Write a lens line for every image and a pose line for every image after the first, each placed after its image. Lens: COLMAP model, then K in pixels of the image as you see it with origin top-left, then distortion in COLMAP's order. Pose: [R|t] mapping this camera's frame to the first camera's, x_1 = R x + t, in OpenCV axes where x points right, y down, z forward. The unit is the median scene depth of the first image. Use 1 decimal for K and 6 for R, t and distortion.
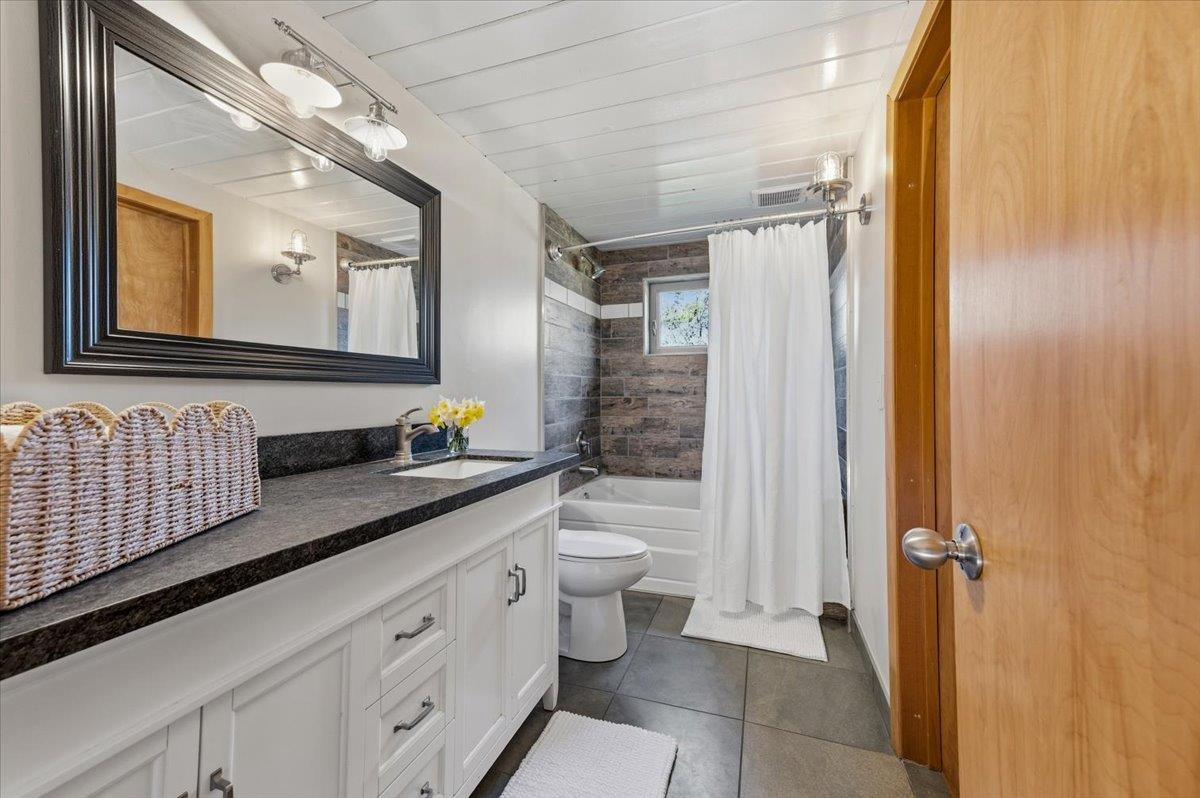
lens RADIAL K [[473.8, 0, 603.9], [0, 473.8, 392.6], [0, 0, 1]] dist [0.017851, 0.000567]
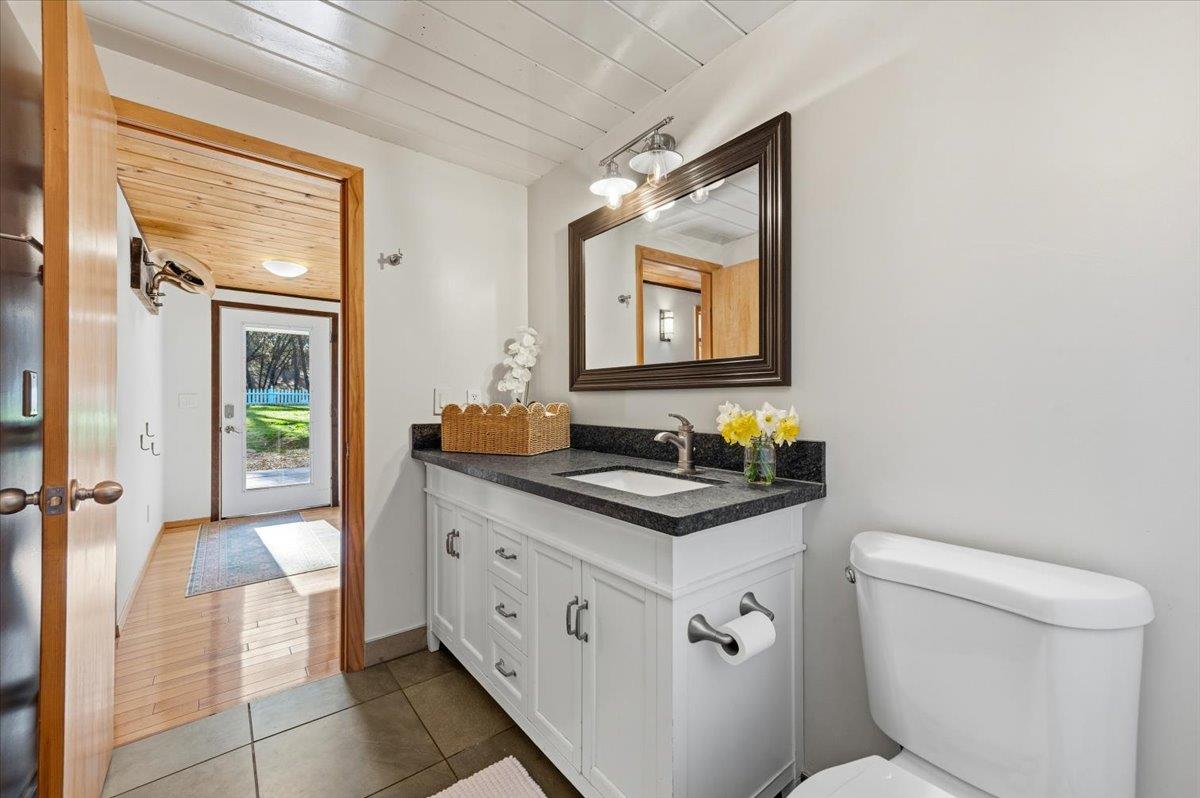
lens RADIAL K [[473.8, 0, 599.0], [0, 473.8, 400.2], [0, 0, 1]] dist [0.017851, 0.000567]
pose [[-0.534921, 0.013446, -0.844795, 0.528333], [0.010513, 0.999902, 0.009258, -0.009032], [0.844837, -0.003929, -0.535010, 1.484321]]
